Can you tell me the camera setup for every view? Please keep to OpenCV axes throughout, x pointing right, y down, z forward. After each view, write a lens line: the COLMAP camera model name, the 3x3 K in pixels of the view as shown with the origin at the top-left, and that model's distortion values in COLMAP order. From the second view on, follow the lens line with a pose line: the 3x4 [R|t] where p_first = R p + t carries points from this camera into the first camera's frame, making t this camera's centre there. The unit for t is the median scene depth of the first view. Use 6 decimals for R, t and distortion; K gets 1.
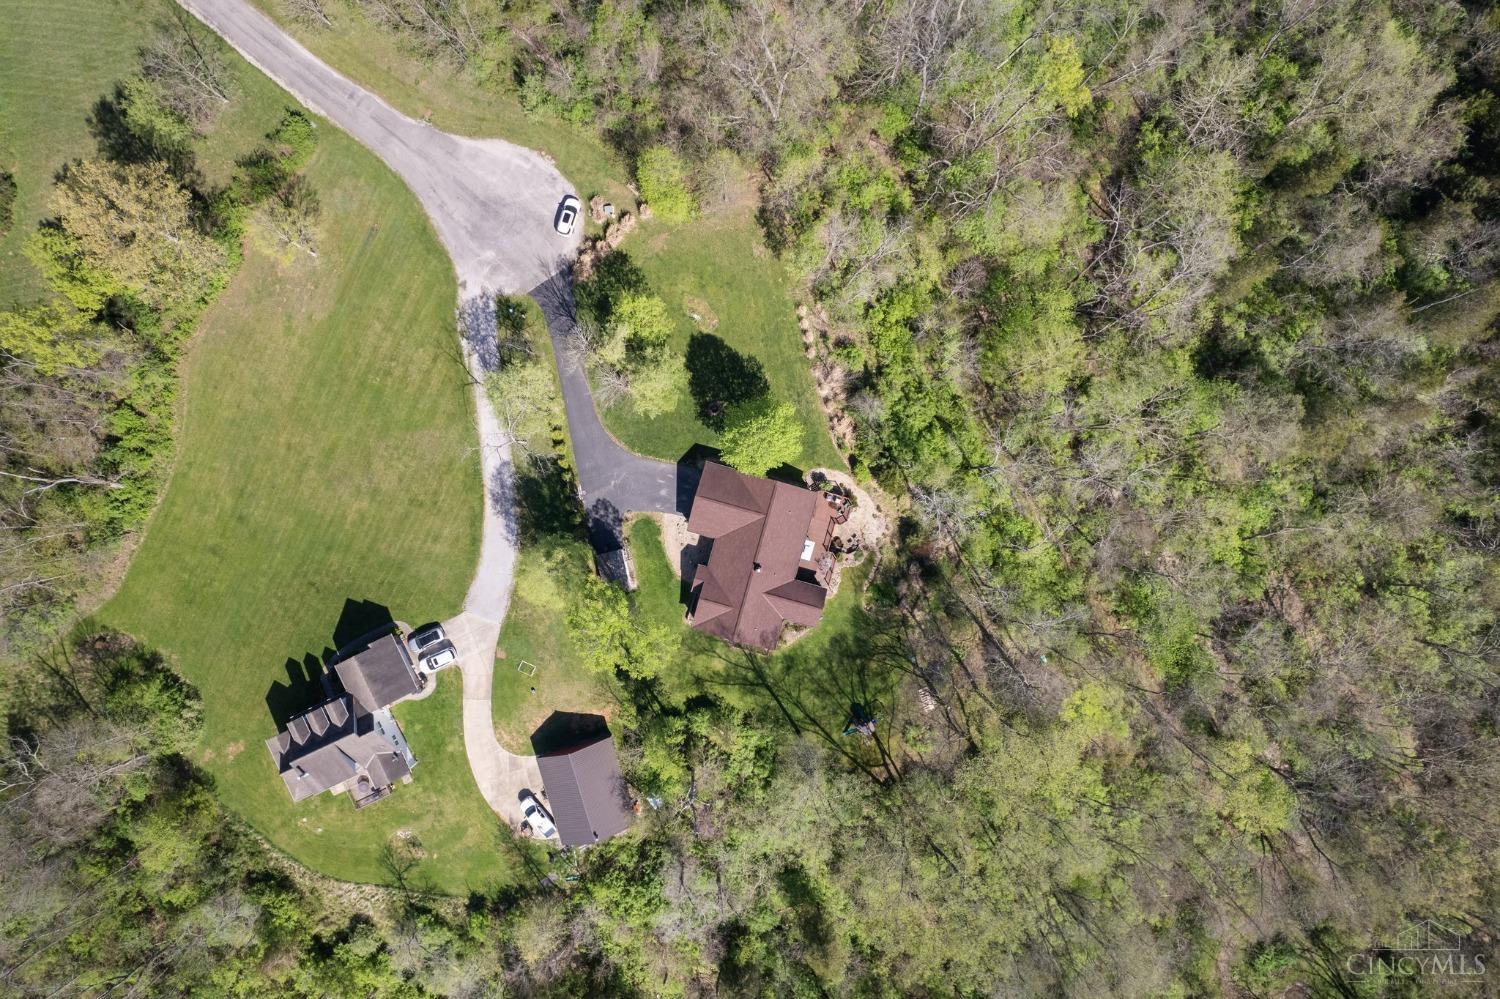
lens RADIAL K [[962.8, 0, 746.7], [0, 962.8, 499.0], [0, 0, 1]] dist [-0.031352, 0.001752]
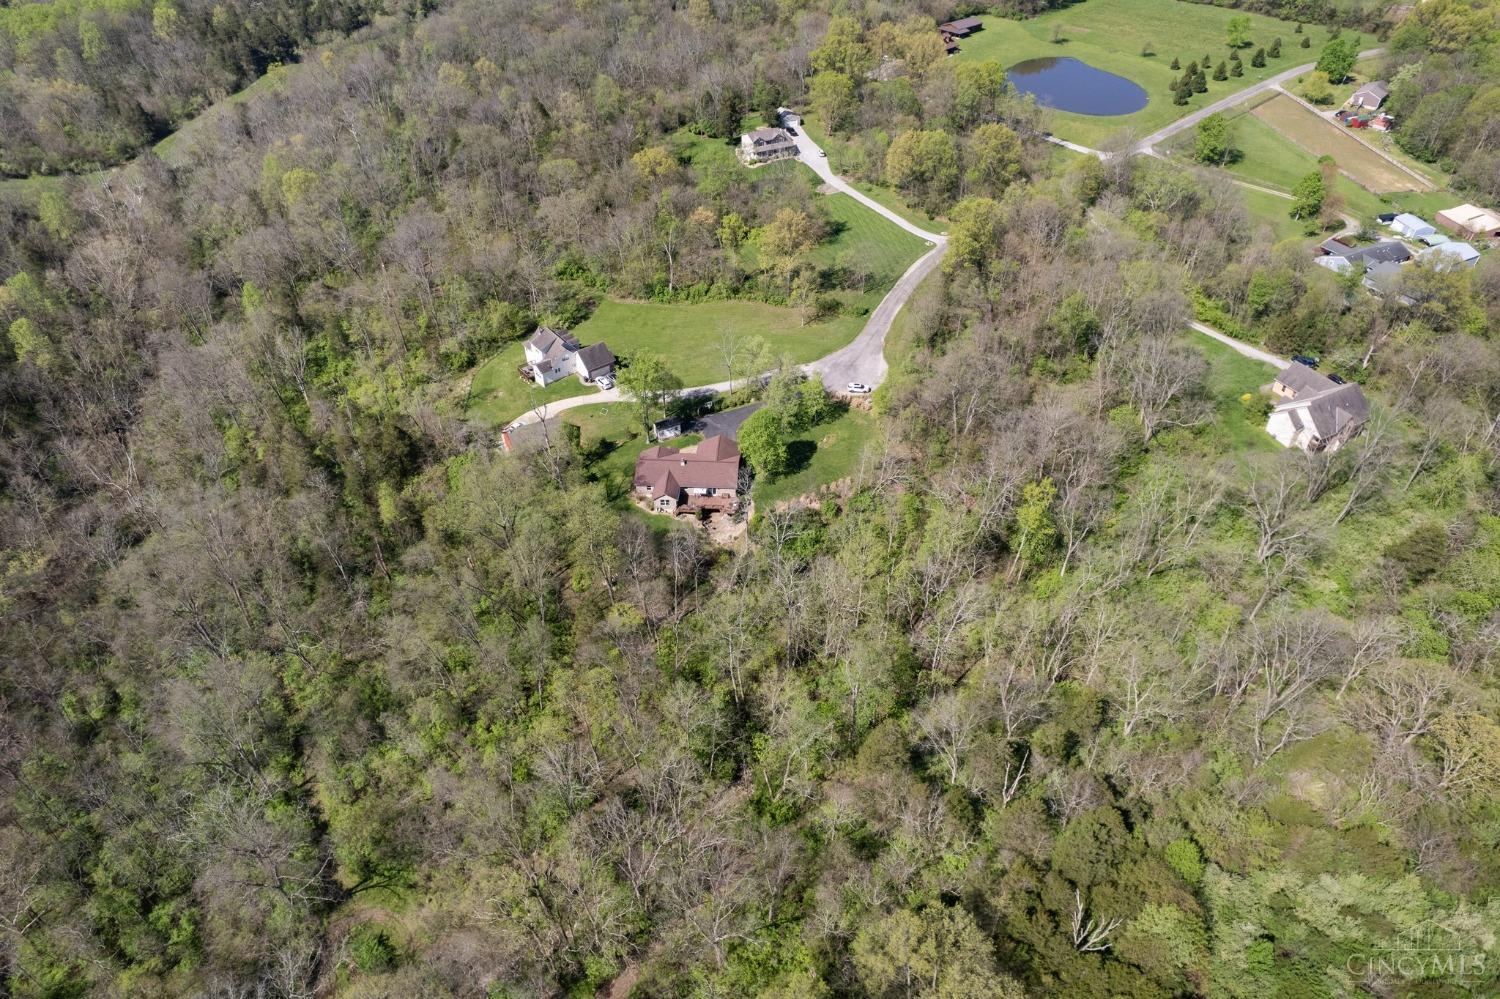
lens RADIAL K [[962.8, 0, 746.7], [0, 962.8, 499.0], [0, 0, 1]] dist [-0.031352, 0.001752]
pose [[0.217083, 0.625310, -0.749575, 1.226269], [-0.976153, 0.138516, -0.167149, 0.235229], [-0.000692, 0.767985, 0.640468, 0.006802]]
